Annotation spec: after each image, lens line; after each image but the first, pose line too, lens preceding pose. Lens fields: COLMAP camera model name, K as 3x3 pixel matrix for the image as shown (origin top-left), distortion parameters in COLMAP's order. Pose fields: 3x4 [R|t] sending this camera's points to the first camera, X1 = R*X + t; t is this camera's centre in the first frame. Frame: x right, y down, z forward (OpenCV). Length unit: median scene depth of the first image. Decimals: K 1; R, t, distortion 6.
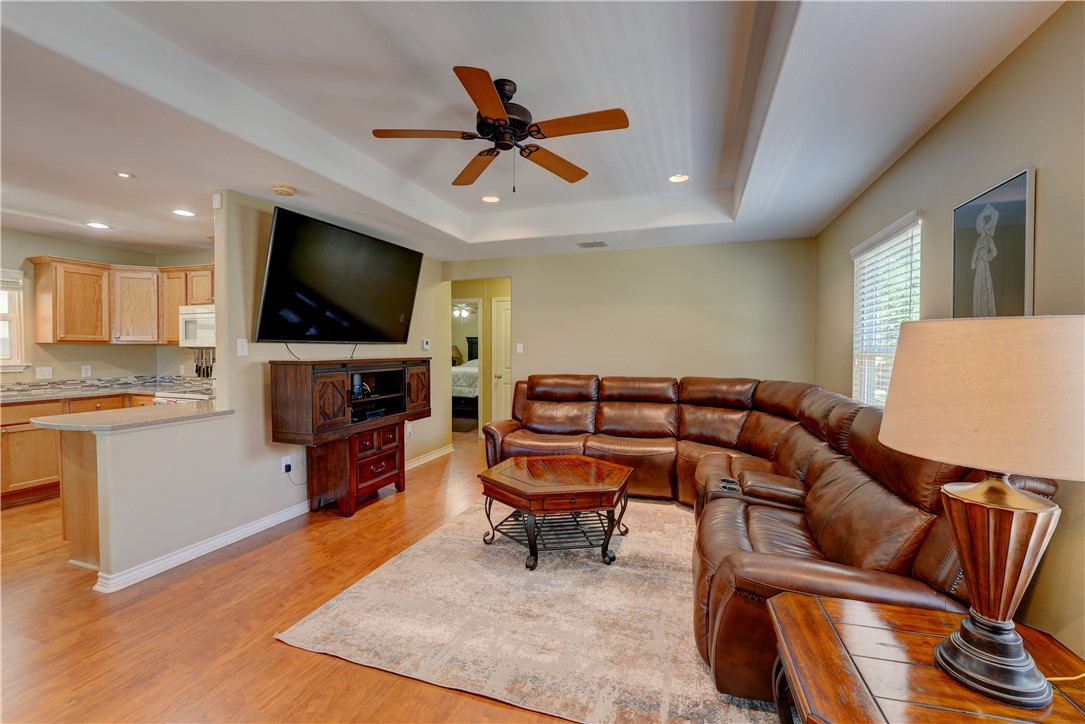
lens RADIAL K [[452.7, 0, 546.5], [0, 452.7, 359.9], [0, 0, 1]] dist [-0.027059, 0.003189]
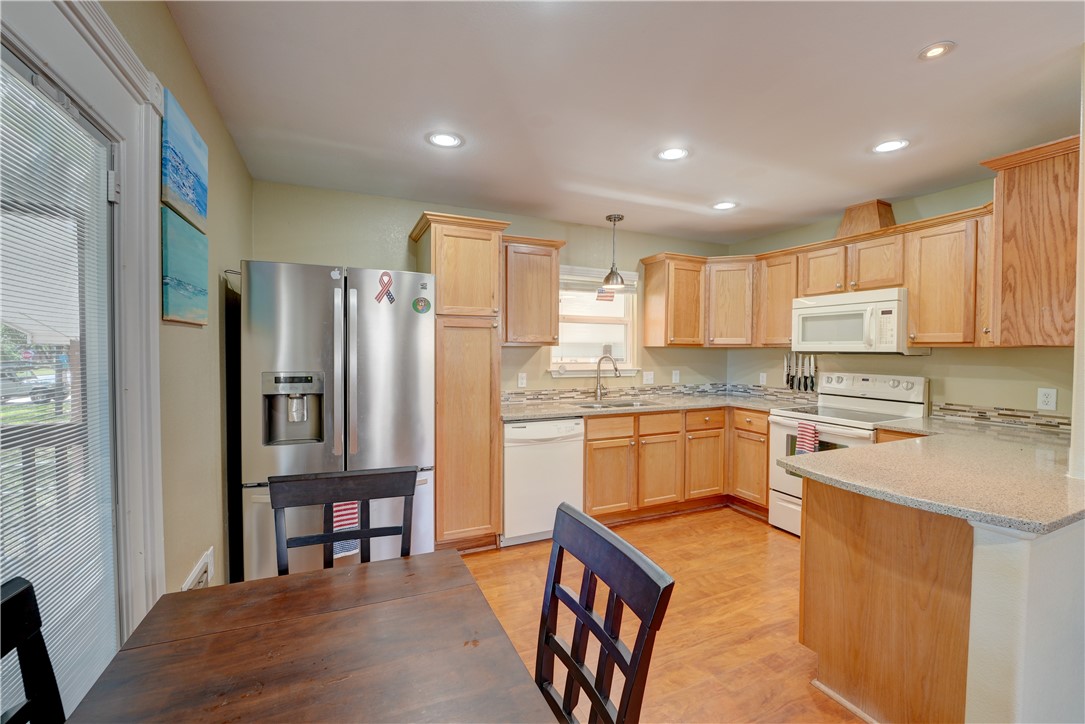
lens RADIAL K [[452.7, 0, 546.5], [0, 452.7, 359.9], [0, 0, 1]] dist [-0.027059, 0.003189]
pose [[0.676645, 0.018019, -0.736089, -0.608974], [-0.021303, 0.999761, 0.004891, -0.010158], [0.736001, 0.012371, 0.676867, 0.176604]]
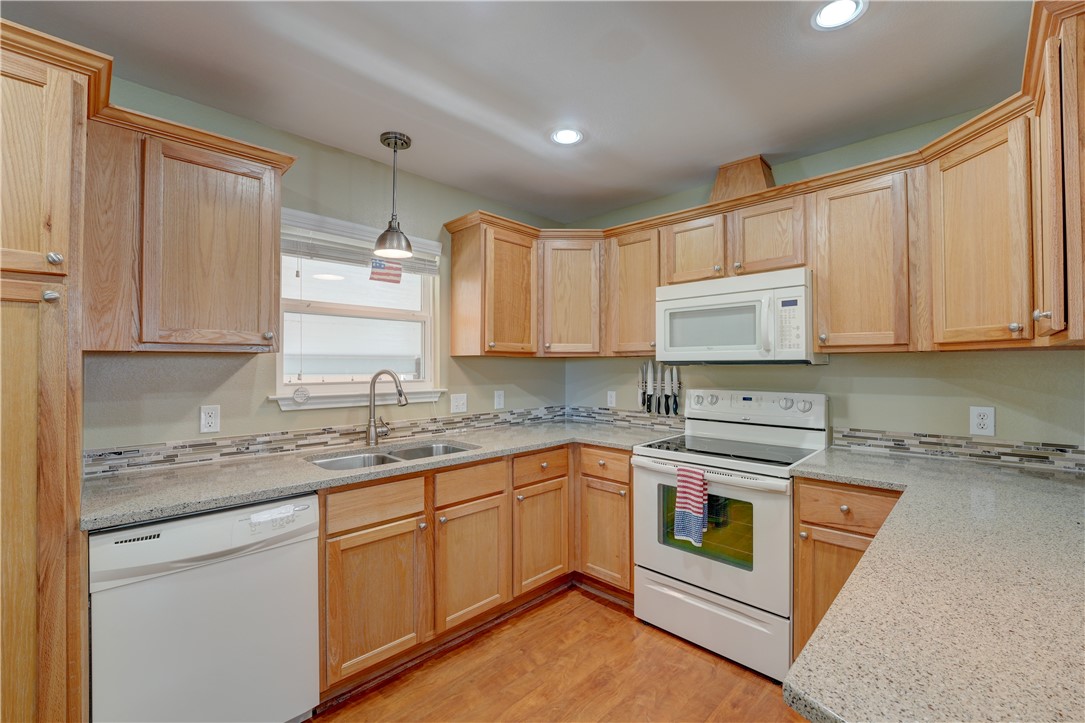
lens RADIAL K [[452.7, 0, 546.5], [0, 452.7, 359.4], [0, 0, 1]] dist [-0.027059, 0.003189]
pose [[0.897495, -0.009693, -0.440918, -0.793640], [-0.007049, 0.999315, -0.036317, -0.011483], [0.440968, 0.035702, 0.896813, 0.499067]]
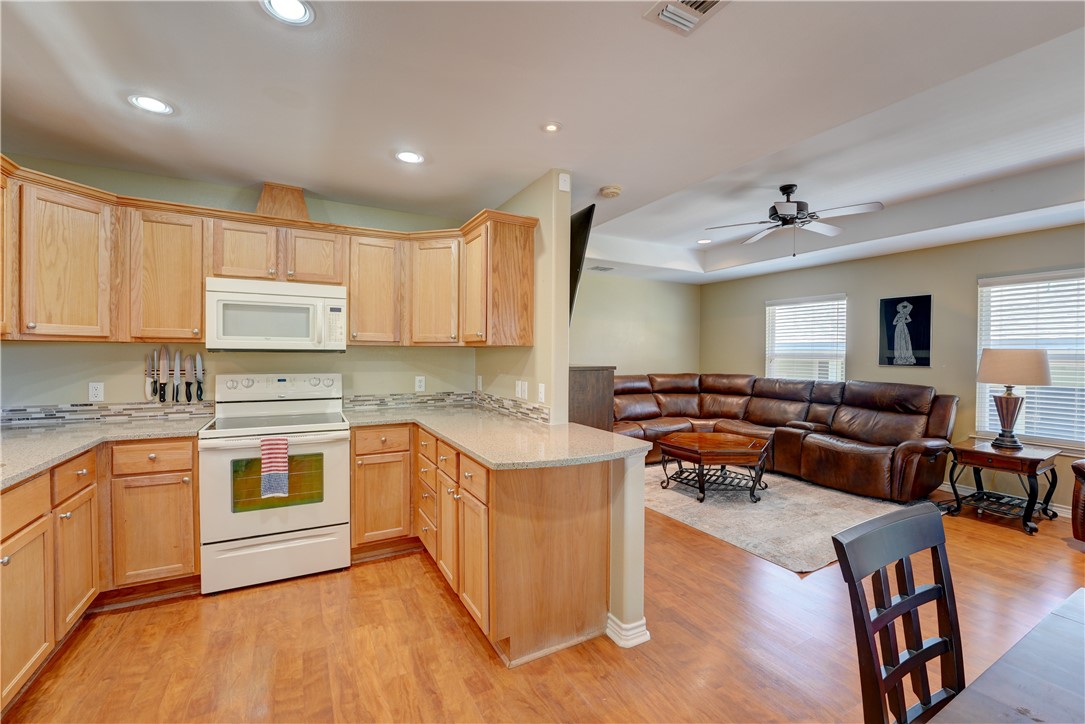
lens RADIAL K [[452.7, 0, 546.5], [0, 452.7, 359.9], [0, 0, 1]] dist [-0.027059, 0.003189]
pose [[0.677988, -0.007364, 0.735036, -1.074969], [0.012381, 0.999922, -0.001403, -0.009568], [-0.734969, 0.010052, 0.678027, 0.333079]]
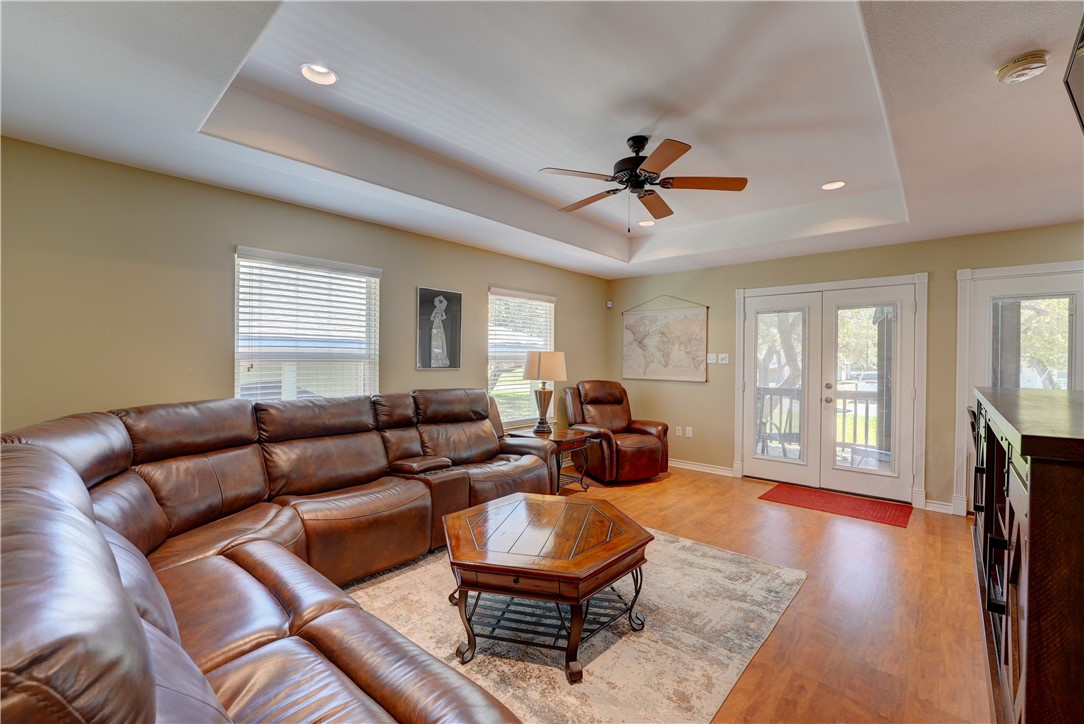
lens RADIAL K [[452.3, 0, 545.9], [0, 452.3, 359.9], [0, 0, 1]] dist [-0.027059, 0.003189]
pose [[-0.914968, -0.011015, 0.403376, -0.213776], [0.000311, 0.999608, 0.028002, -0.033362], [-0.403526, 0.025746, -0.914606, 1.304485]]
